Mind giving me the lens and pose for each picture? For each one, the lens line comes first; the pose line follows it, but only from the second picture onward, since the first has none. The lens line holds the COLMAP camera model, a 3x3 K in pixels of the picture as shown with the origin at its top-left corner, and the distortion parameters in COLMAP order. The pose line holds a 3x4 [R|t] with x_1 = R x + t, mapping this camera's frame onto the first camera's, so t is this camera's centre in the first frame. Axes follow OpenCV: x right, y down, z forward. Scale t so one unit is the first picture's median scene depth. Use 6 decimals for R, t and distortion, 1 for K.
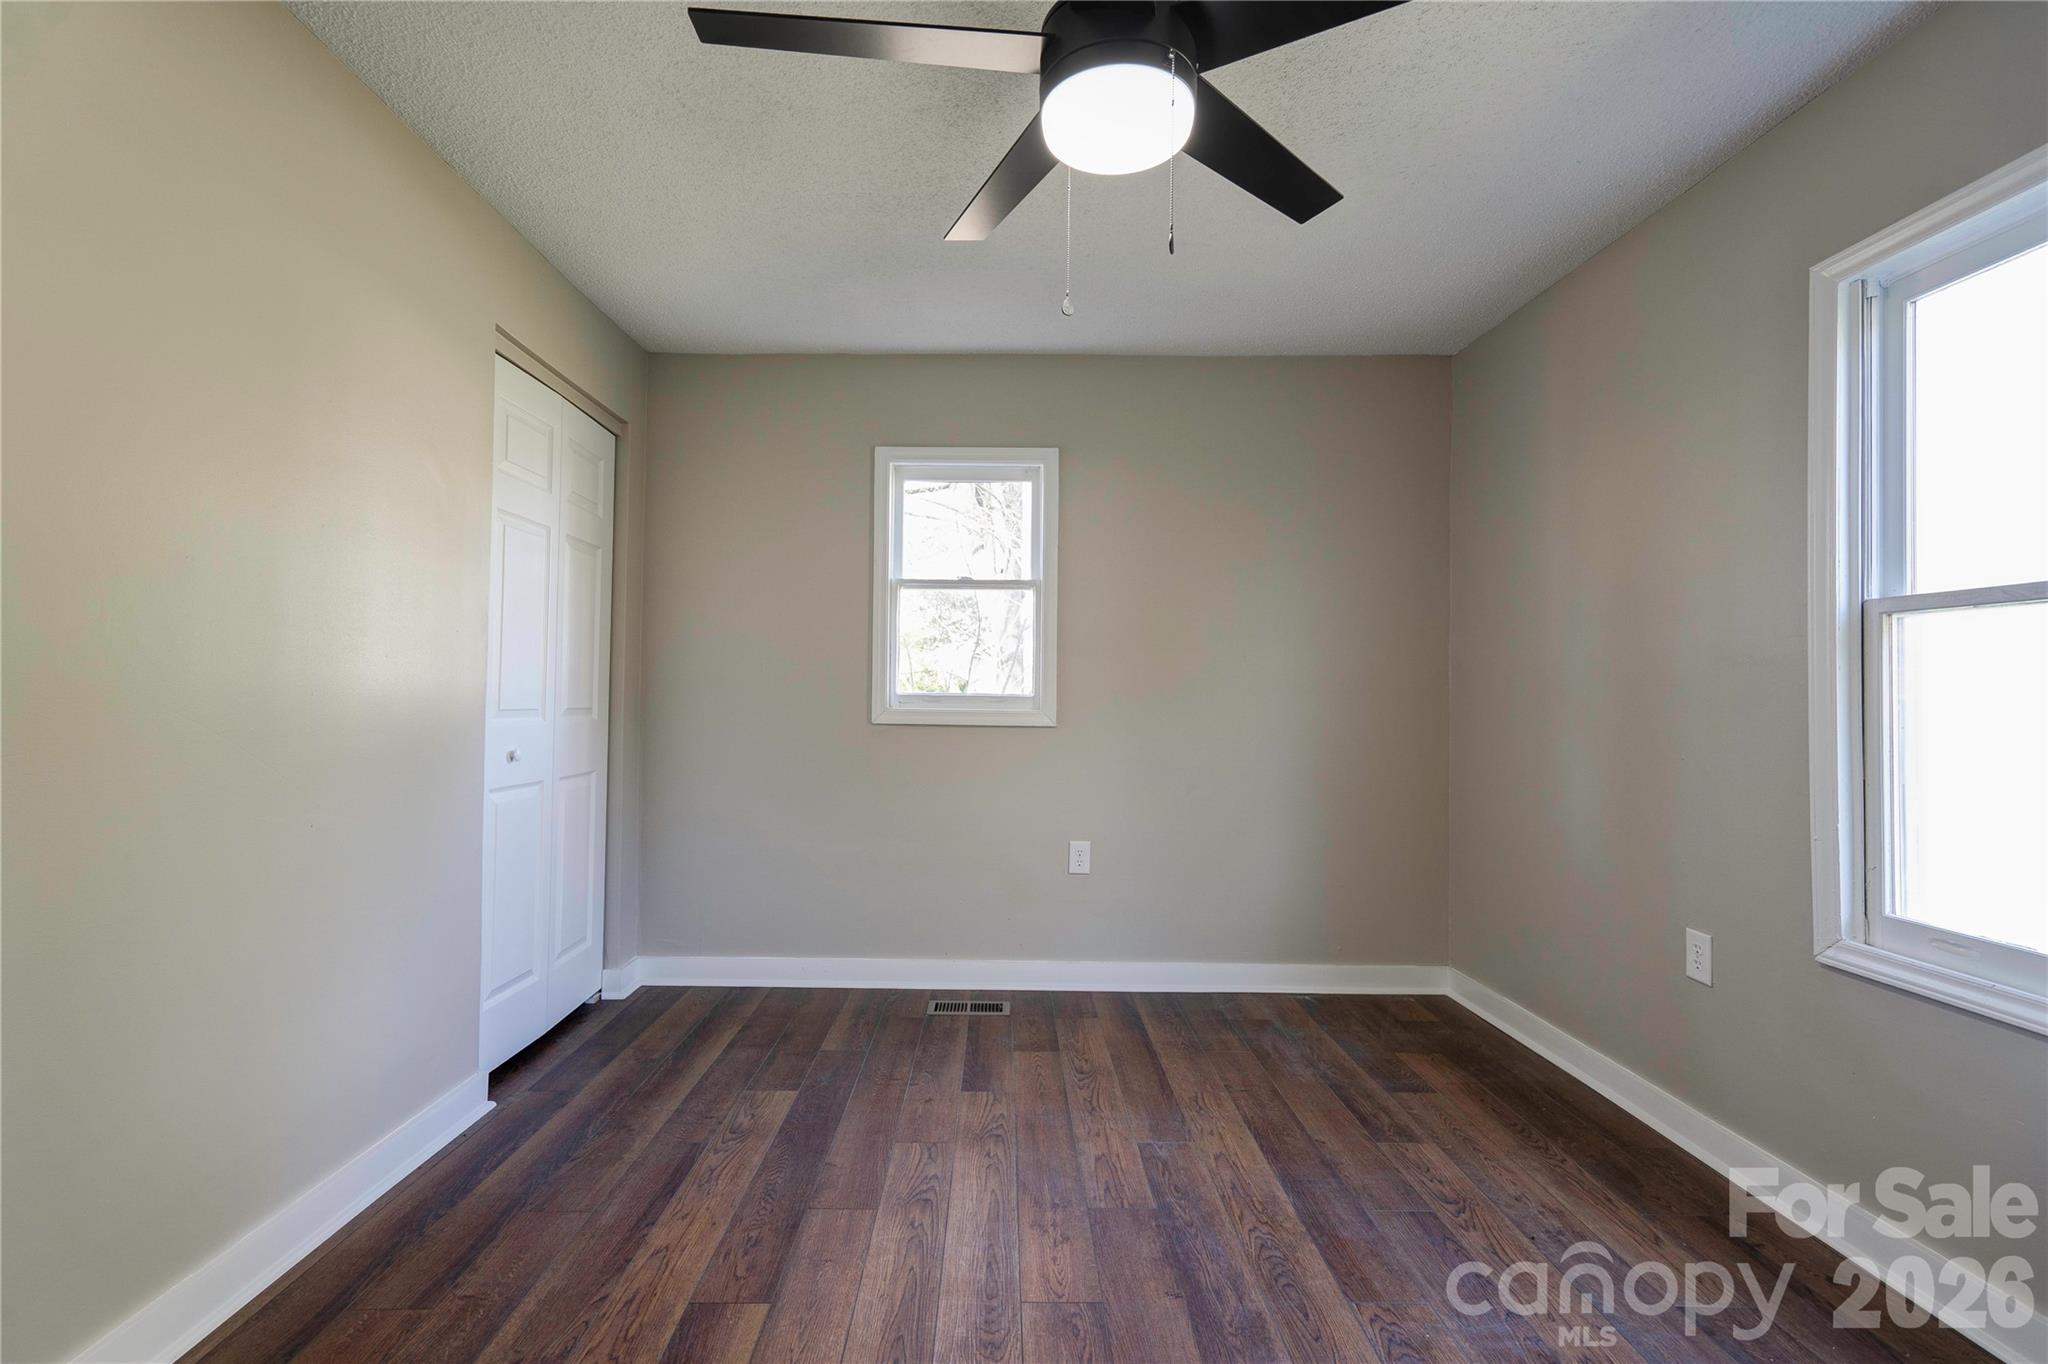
lens RADIAL K [[927.7, 0, 1024.0], [0, 927.7, 682.0], [0, 0, 1]] dist [-0.018744, 0.022882]
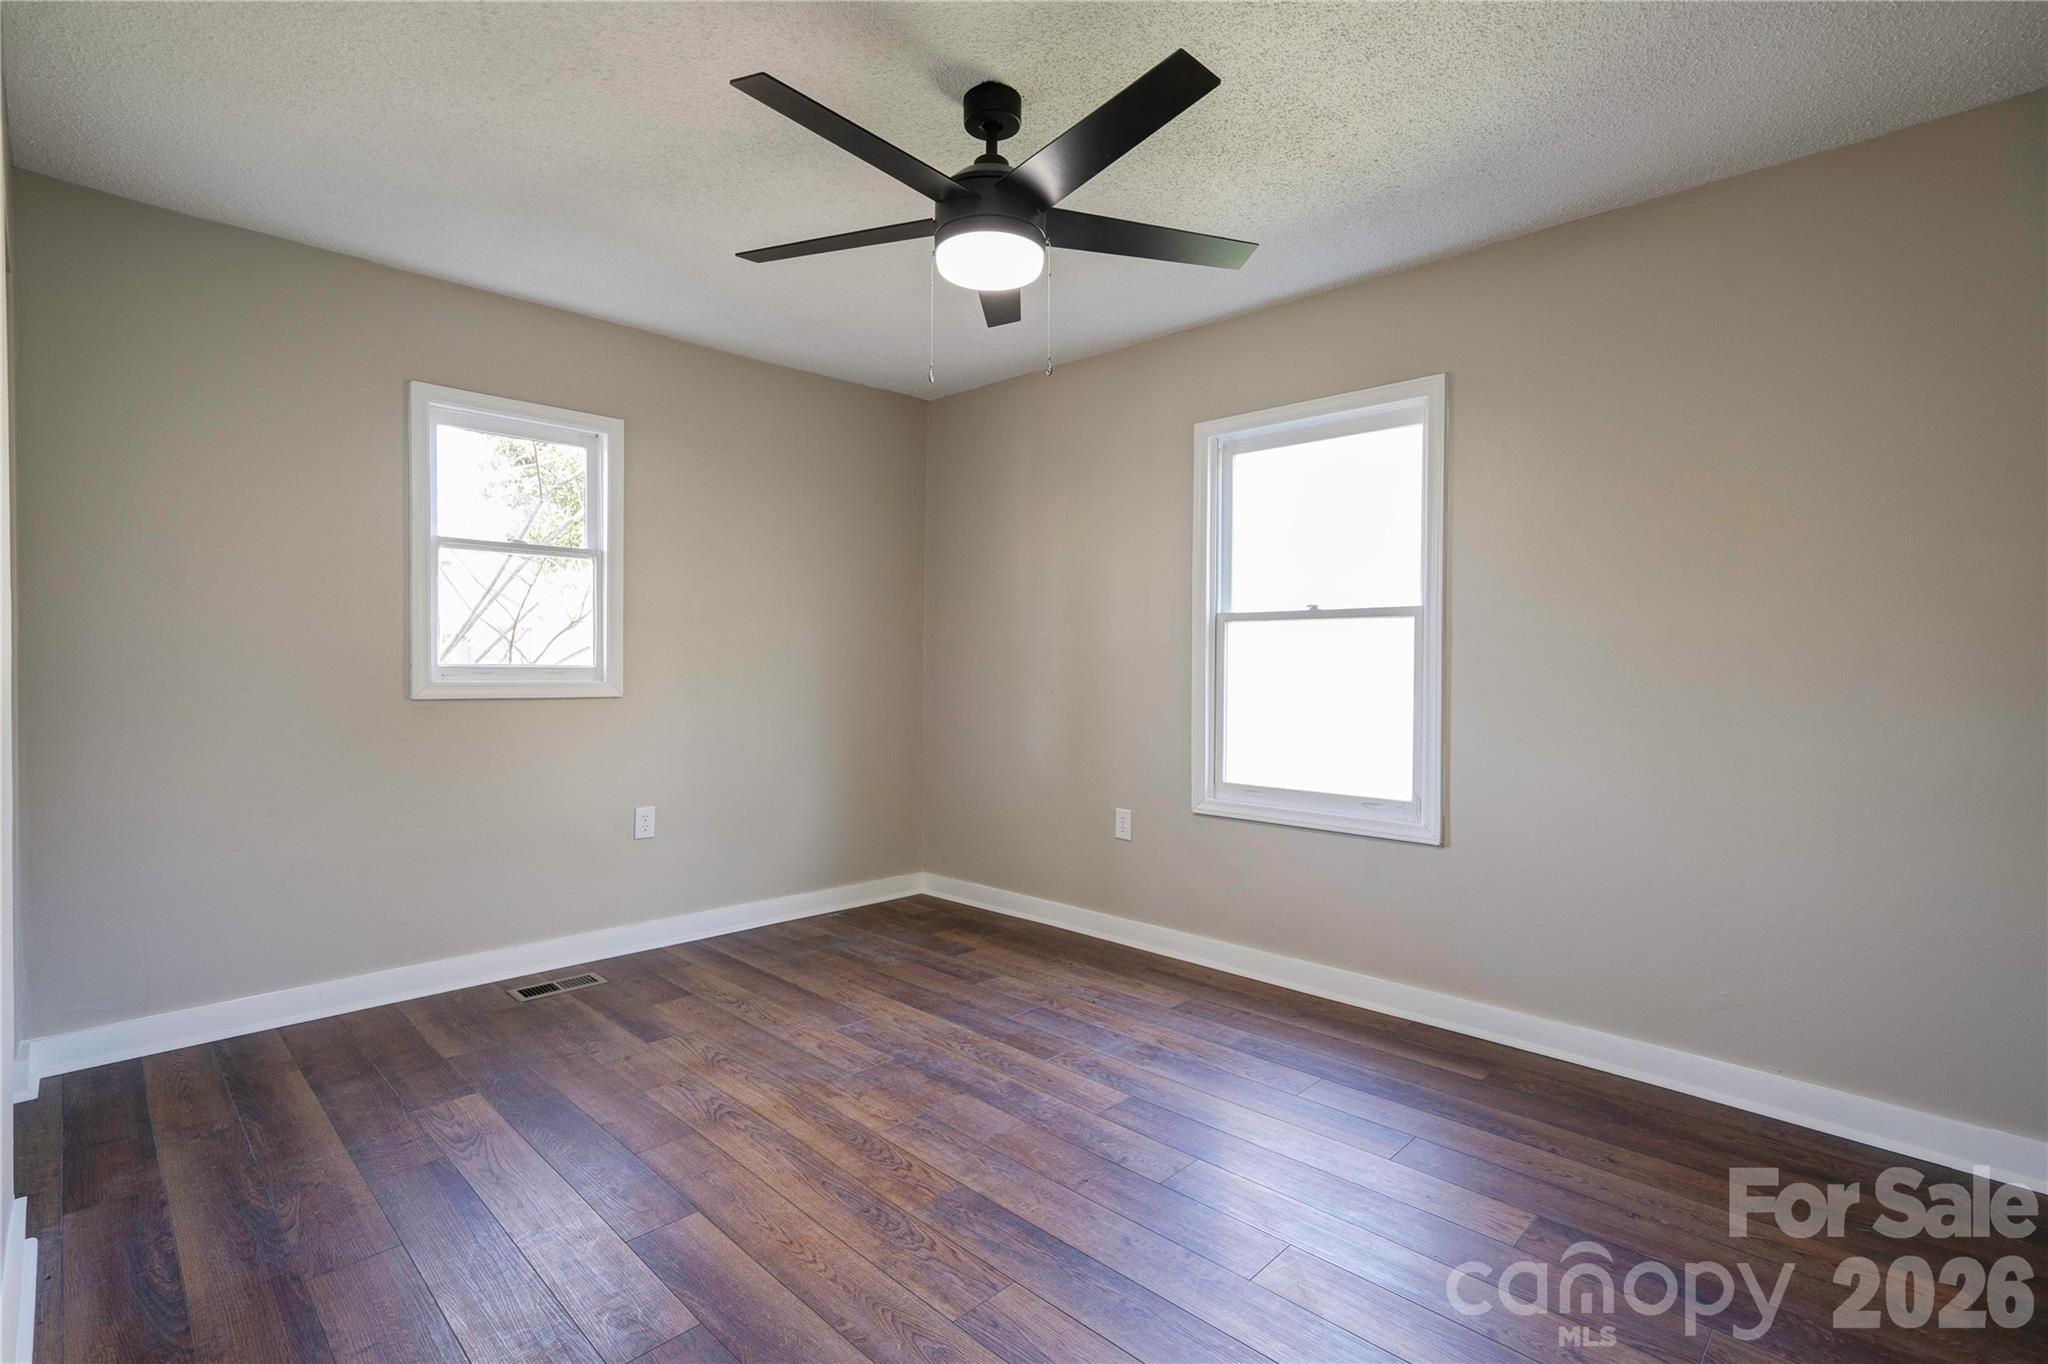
lens RADIAL K [[939.0, 0, 1010.4], [0, 939.0, 682.6], [0, 0, 1]] dist [-0.005321, 0.009235]
pose [[0.716974, -0.017930, 0.696869, -0.484073], [-0.008110, 0.999387, 0.034058, -0.007810], [-0.697052, -0.030071, 0.716389, -0.039508]]
